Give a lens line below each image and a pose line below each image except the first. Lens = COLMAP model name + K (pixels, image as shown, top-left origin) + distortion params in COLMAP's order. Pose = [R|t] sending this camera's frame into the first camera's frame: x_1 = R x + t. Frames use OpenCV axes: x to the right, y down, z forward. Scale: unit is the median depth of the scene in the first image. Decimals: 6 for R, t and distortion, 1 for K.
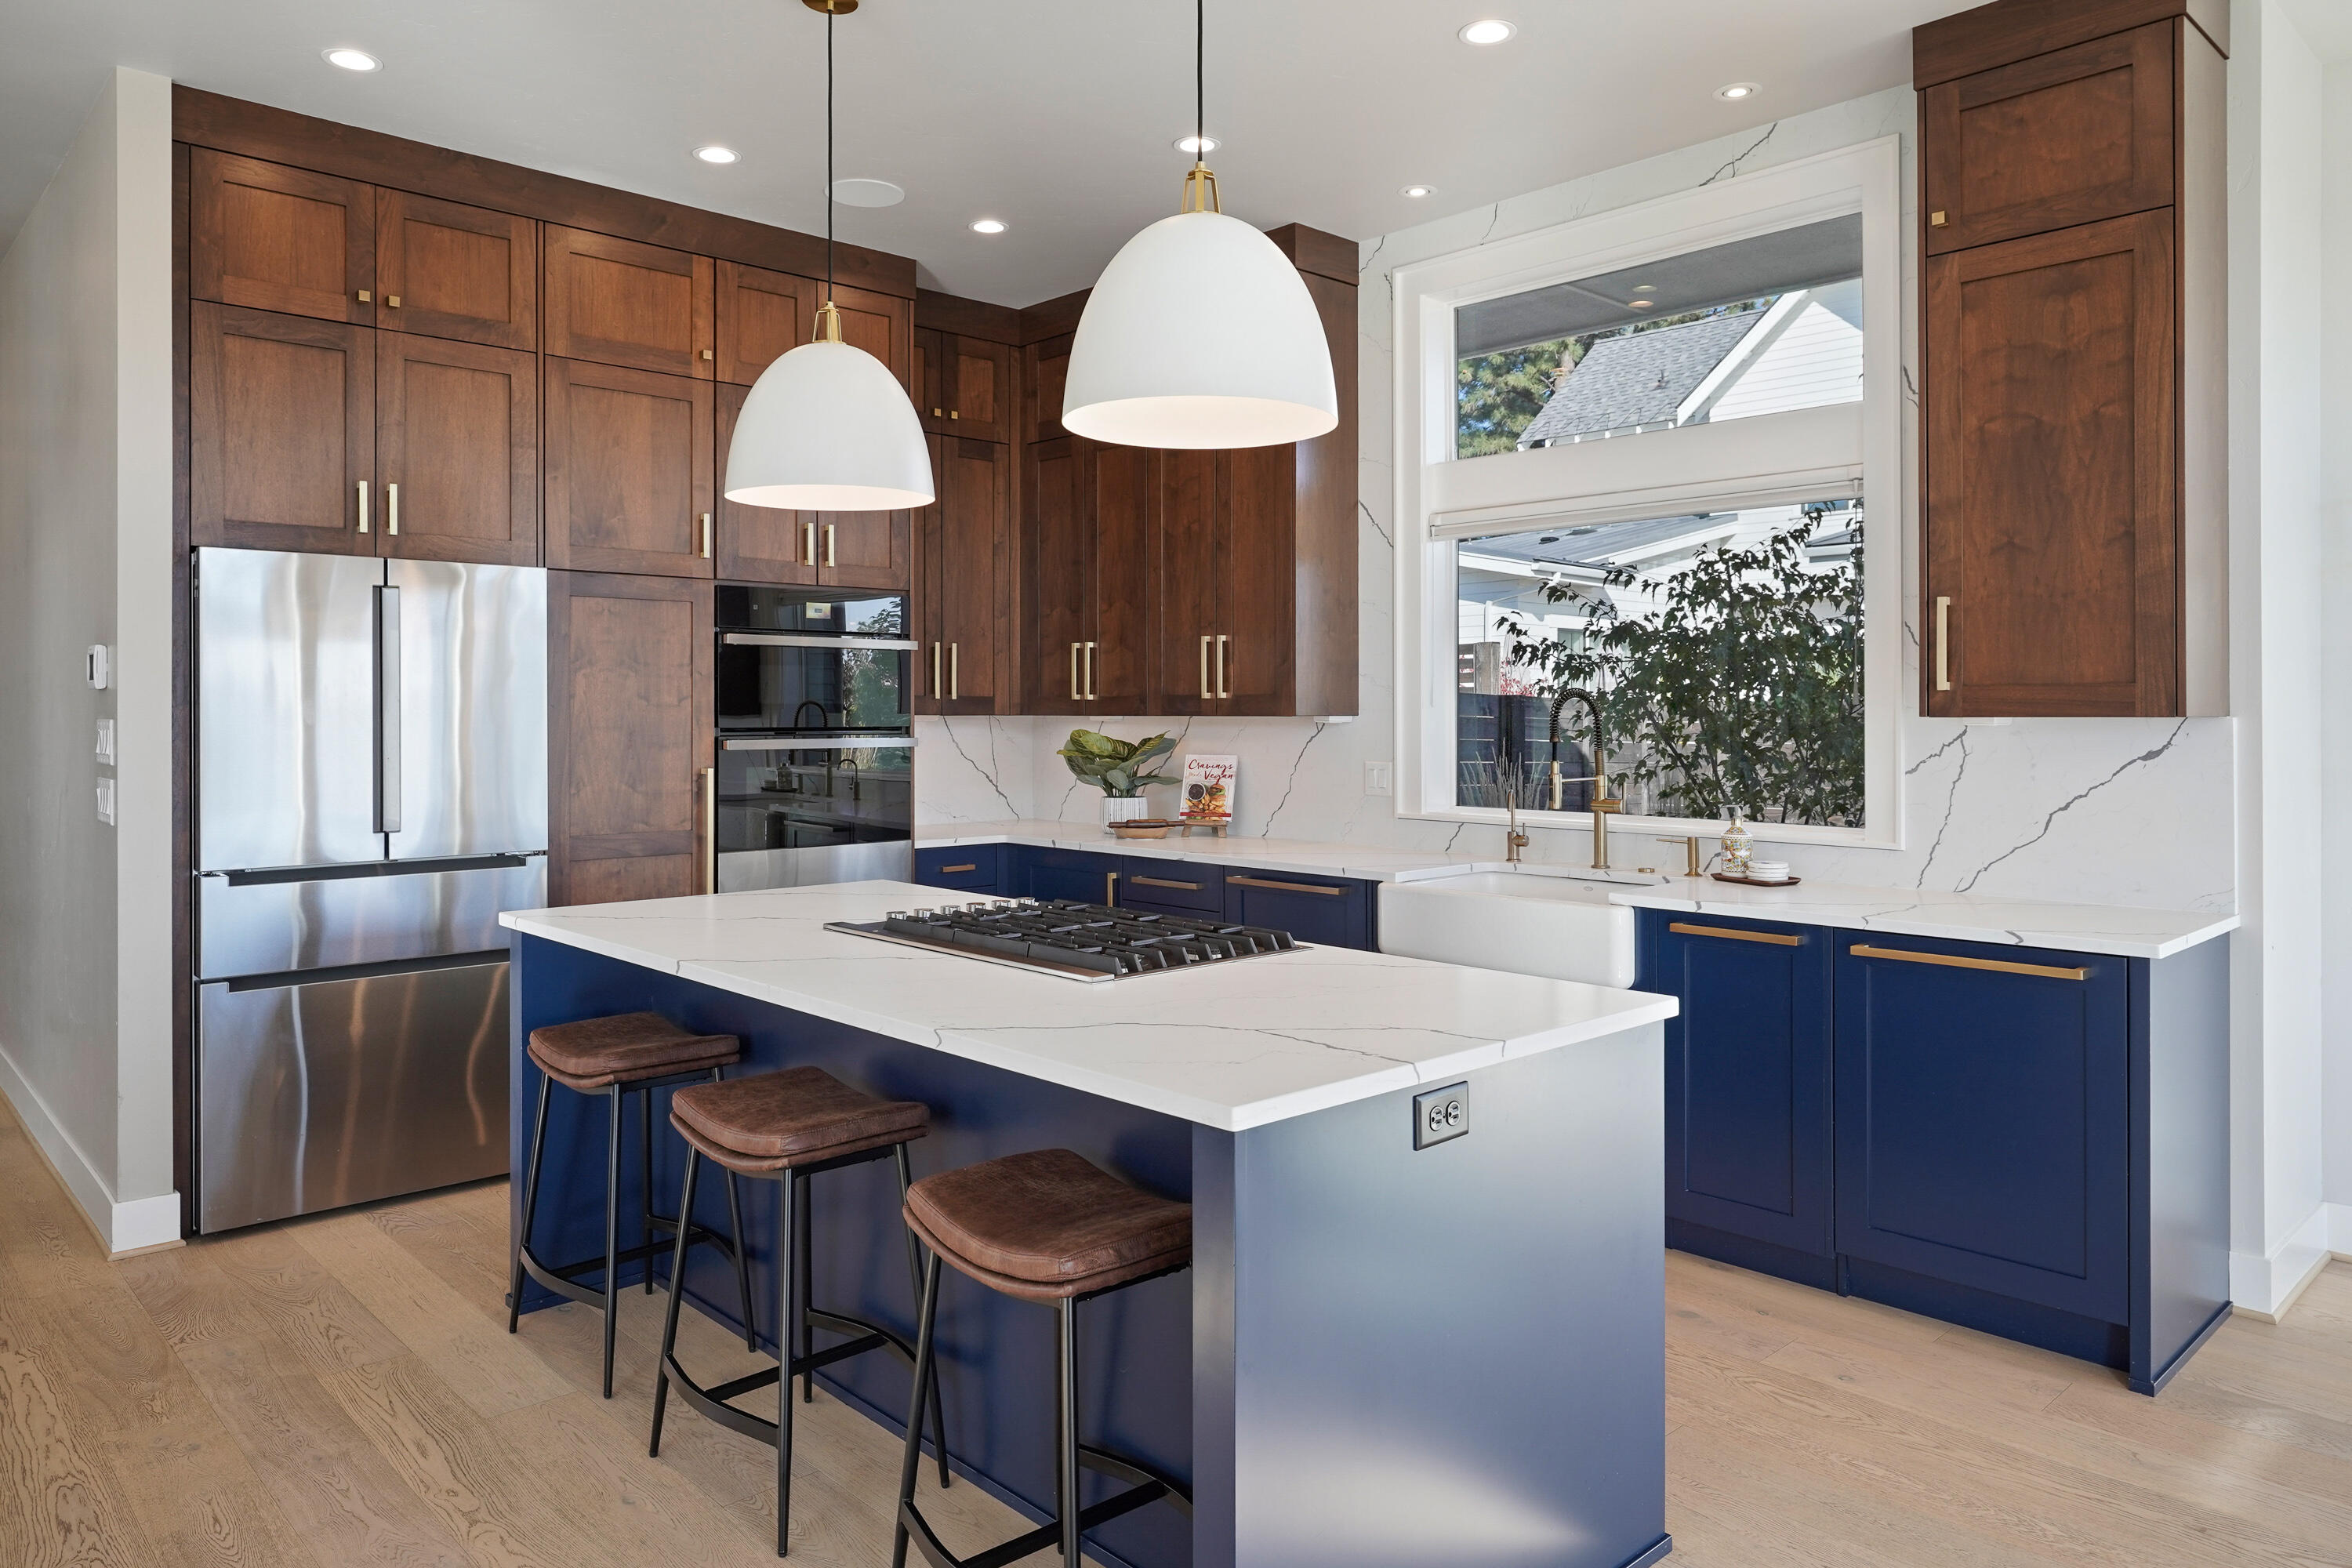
lens RADIAL K [[1535.1, 0, 1176.4], [0, 1535.1, 707.4], [0, 0, 1]] dist [-0.010235, 0.007969]
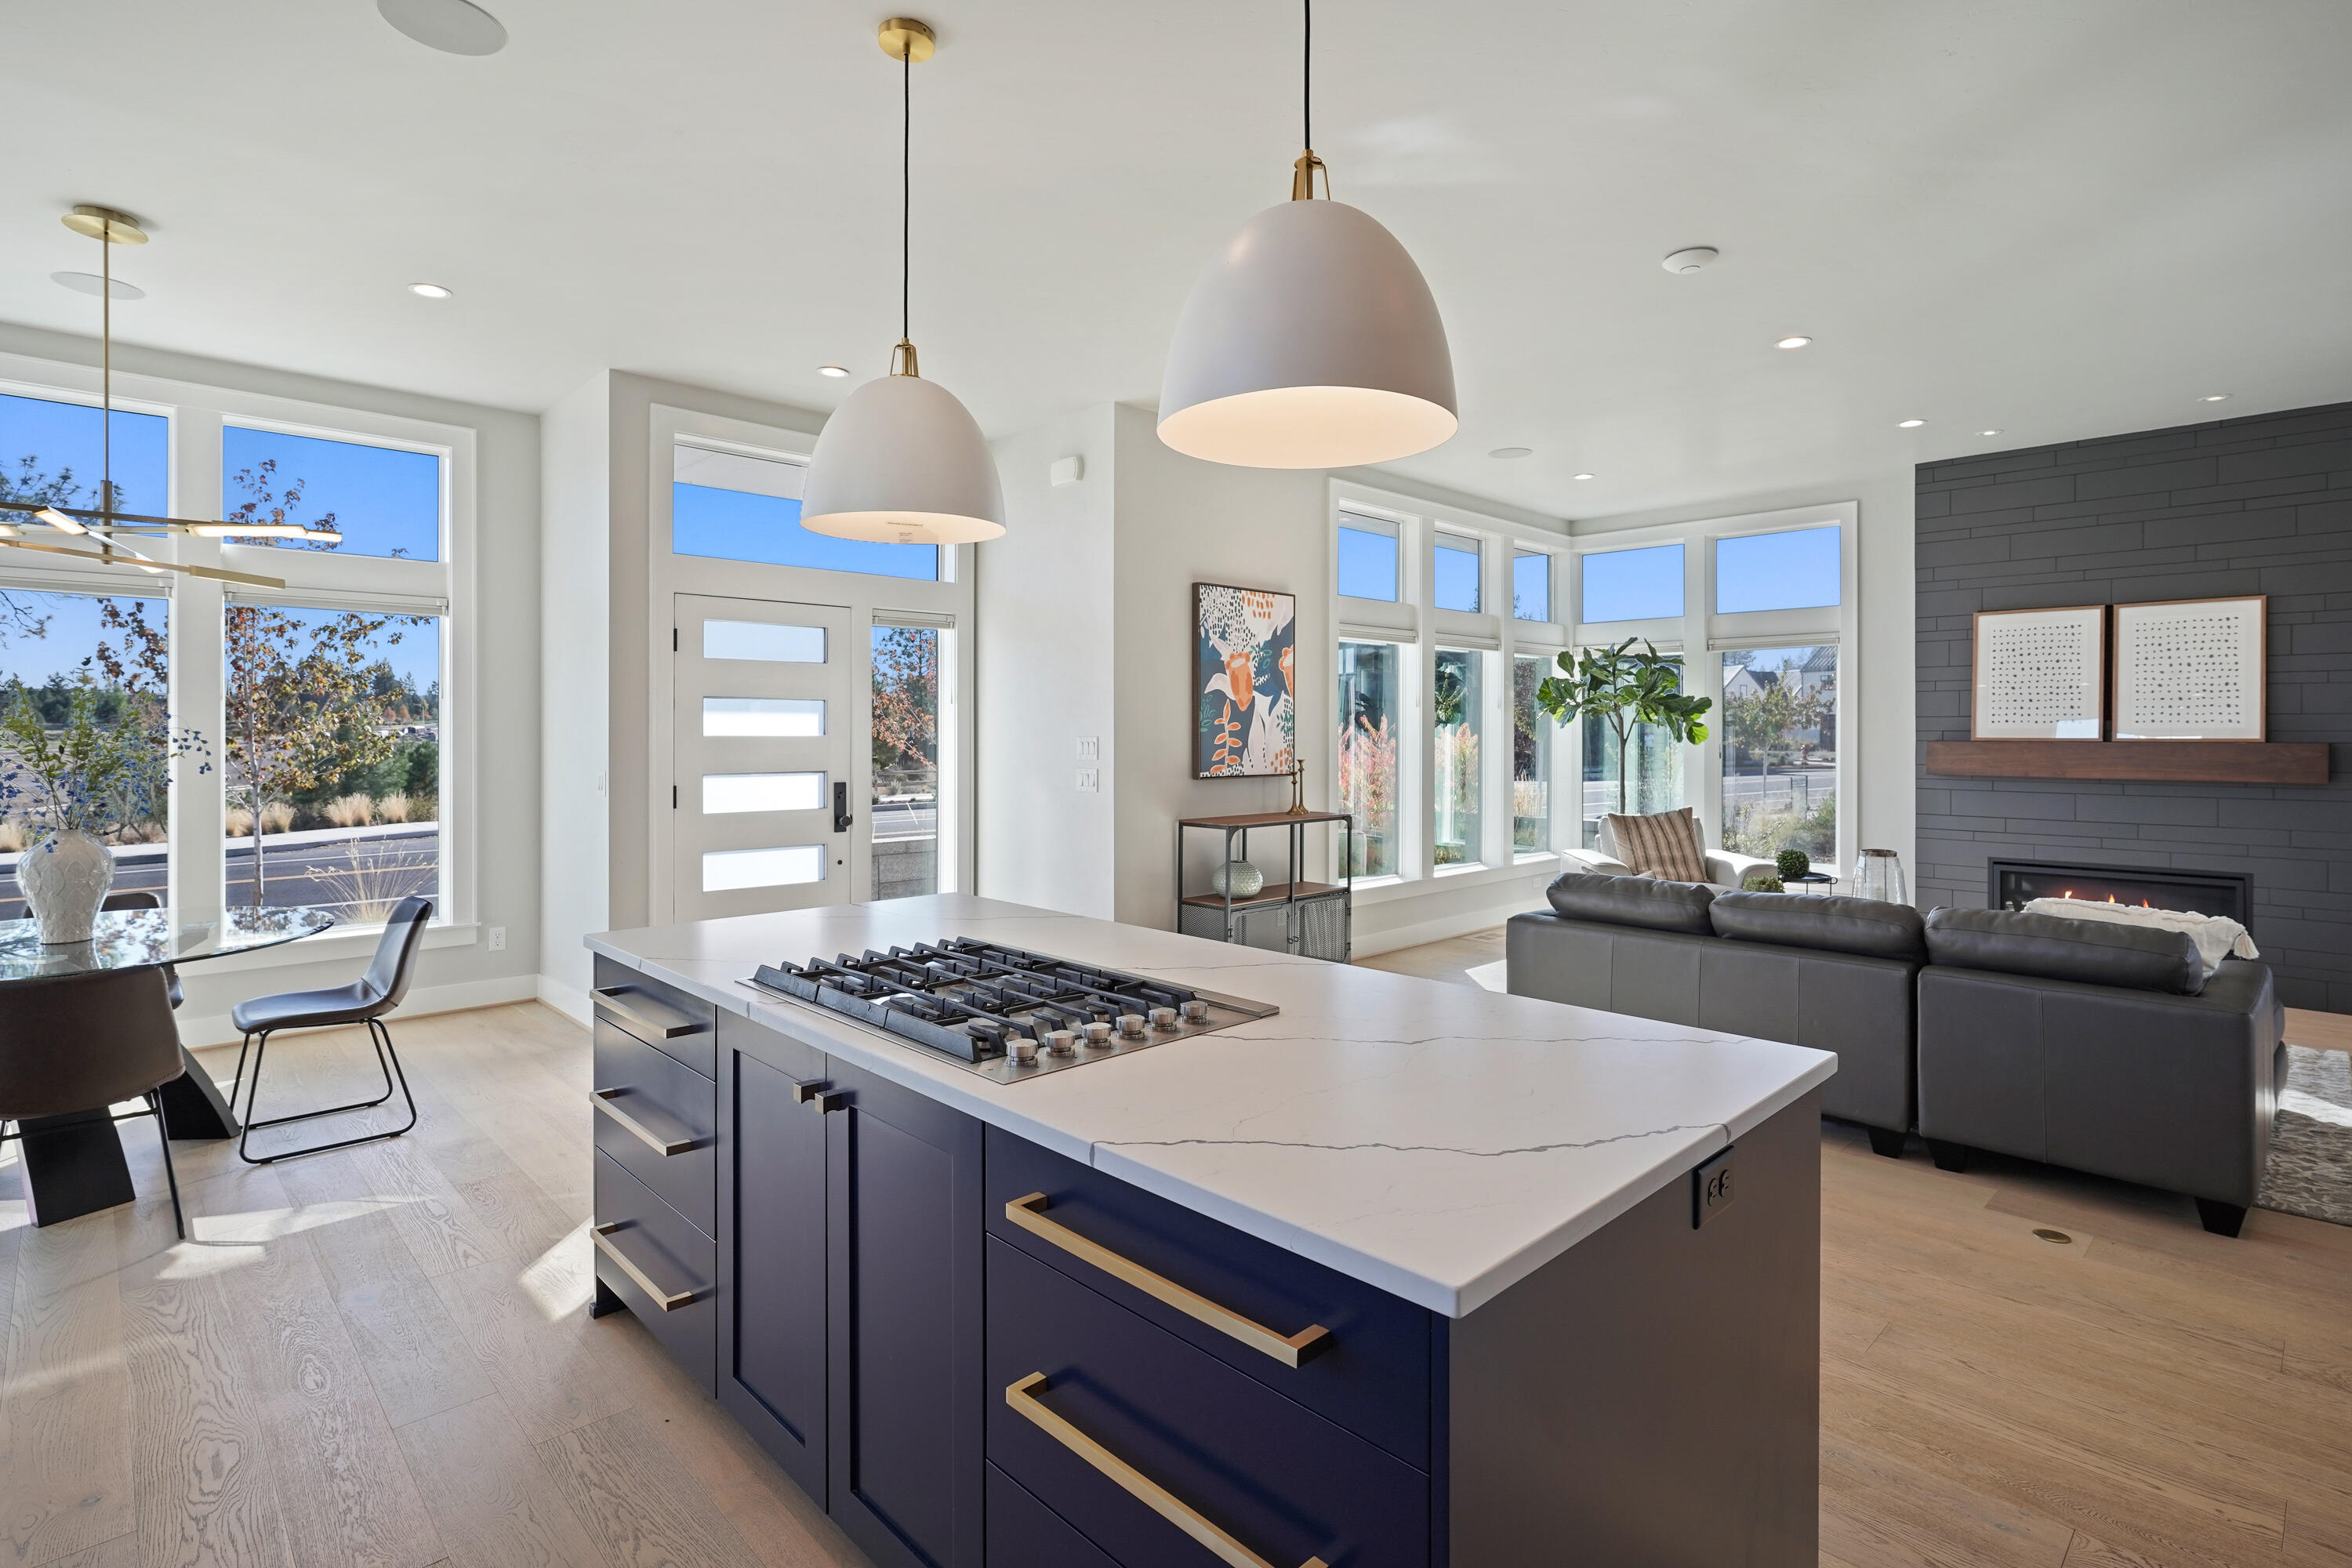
lens RADIAL K [[1136.0, 0, 1181.5], [0, 1136.0, 739.4], [0, 0, 1]] dist [-0.013287, 0.006541]
pose [[-0.999854, -0.000433, -0.017106, -0.116595], [-0.000514, 0.999989, 0.004703, -0.000562], [0.017104, 0.004711, -0.999843, 1.098845]]
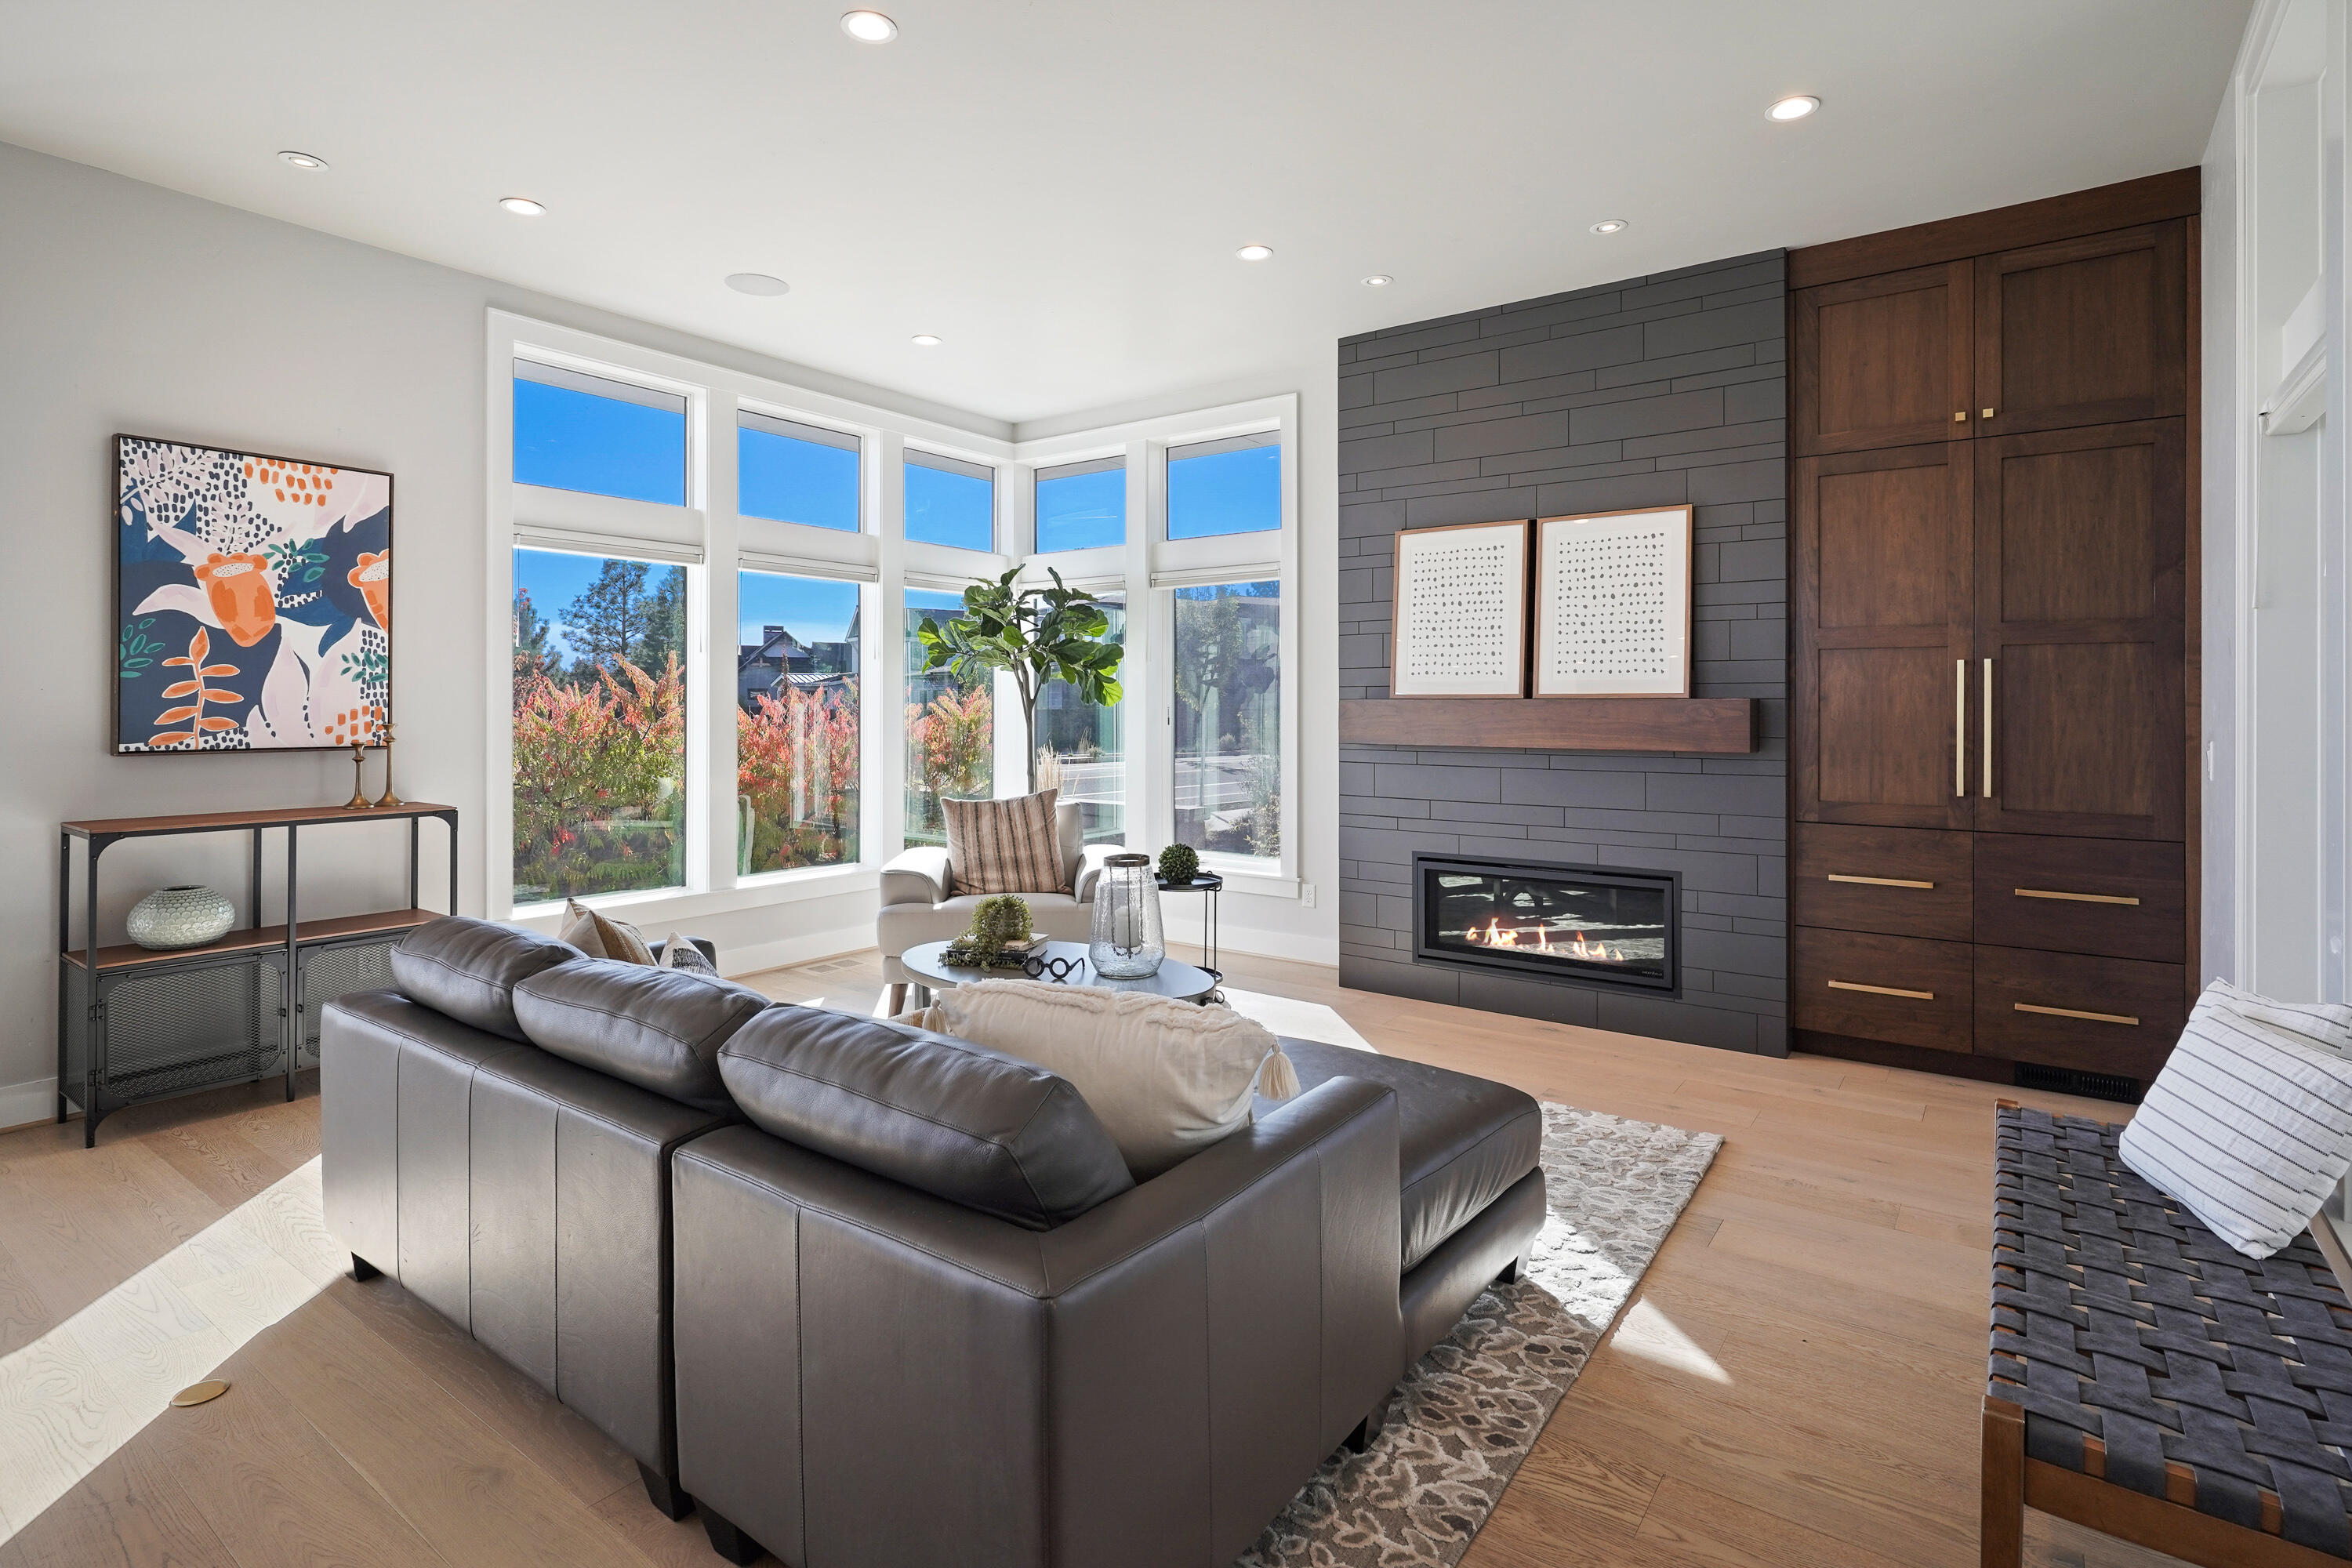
lens RADIAL K [[1136.0, 0, 1165.8], [0, 1136.0, 706.5], [0, 0, 1]] dist [-0.013287, 0.006541]
pose [[-0.982134, -0.002020, -0.188173, -0.709404], [-0.001822, 0.999998, -0.001222, 0.016134], [0.188175, -0.000857, -0.982135, 0.728699]]
